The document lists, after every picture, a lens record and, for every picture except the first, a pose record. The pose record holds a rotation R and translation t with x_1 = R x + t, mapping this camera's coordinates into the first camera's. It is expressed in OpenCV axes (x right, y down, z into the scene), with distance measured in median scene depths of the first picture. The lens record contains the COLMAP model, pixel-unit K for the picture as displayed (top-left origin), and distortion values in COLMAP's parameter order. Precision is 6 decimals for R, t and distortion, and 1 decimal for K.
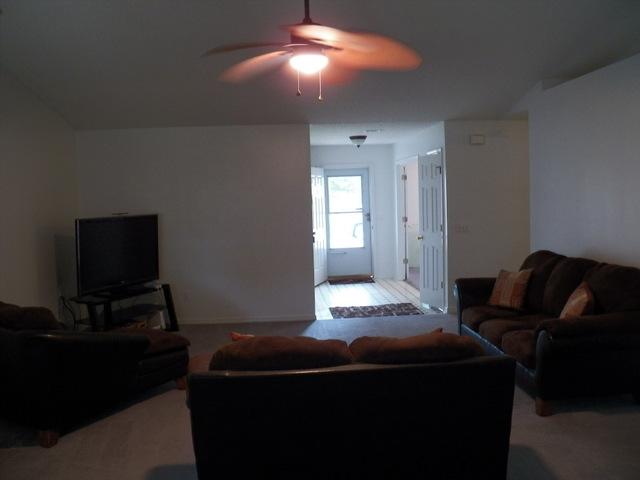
lens RADIAL K [[568.4, 0, 319.9], [0, 568.4, 241.5], [0, 0, 1]] dist [-0.122541, 0.085818]
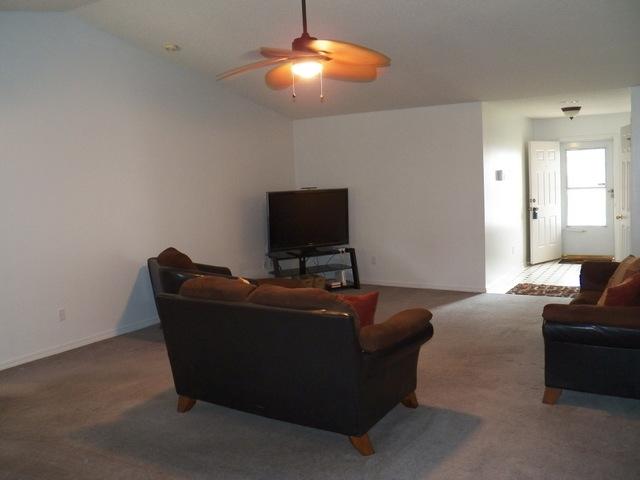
lens RADIAL K [[568.4, 0, 318.6], [0, 568.4, 240.1], [0, 0, 1]] dist [-0.122541, 0.085818]
pose [[0.813064, 0.056803, -0.579396, 0.341161], [-0.030038, 0.997996, 0.055690, -0.004878], [0.581399, -0.027876, 0.813141, -0.002991]]
